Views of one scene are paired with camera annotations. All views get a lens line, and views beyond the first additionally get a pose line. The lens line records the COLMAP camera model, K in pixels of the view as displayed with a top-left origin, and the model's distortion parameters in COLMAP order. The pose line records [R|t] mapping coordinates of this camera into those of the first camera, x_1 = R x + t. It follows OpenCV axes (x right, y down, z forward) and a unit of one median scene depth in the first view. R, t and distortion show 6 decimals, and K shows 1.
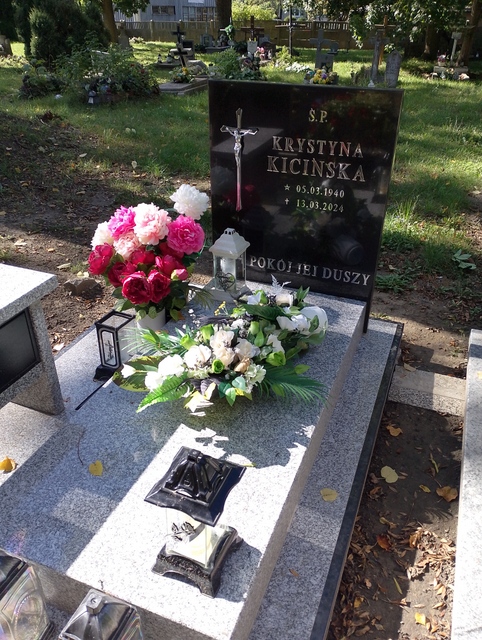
lens RADIAL K [[521.4, 0, 241.2], [0, 521.4, 308.5], [0, 0, 1]] dist [0.086274, -0.099067]
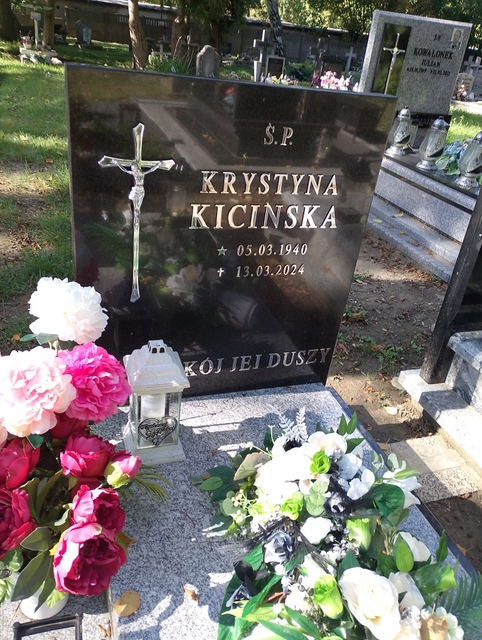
lens RADIAL K [[521.4, 0, 241.2], [0, 521.4, 308.5], [0, 0, 1]] dist [0.086274, -0.099067]
pose [[0.738291, -0.242112, 0.629531, -0.296597], [0.224703, 0.968325, 0.108885, -0.230074], [-0.635952, 0.061069, 0.769308, 0.530682]]
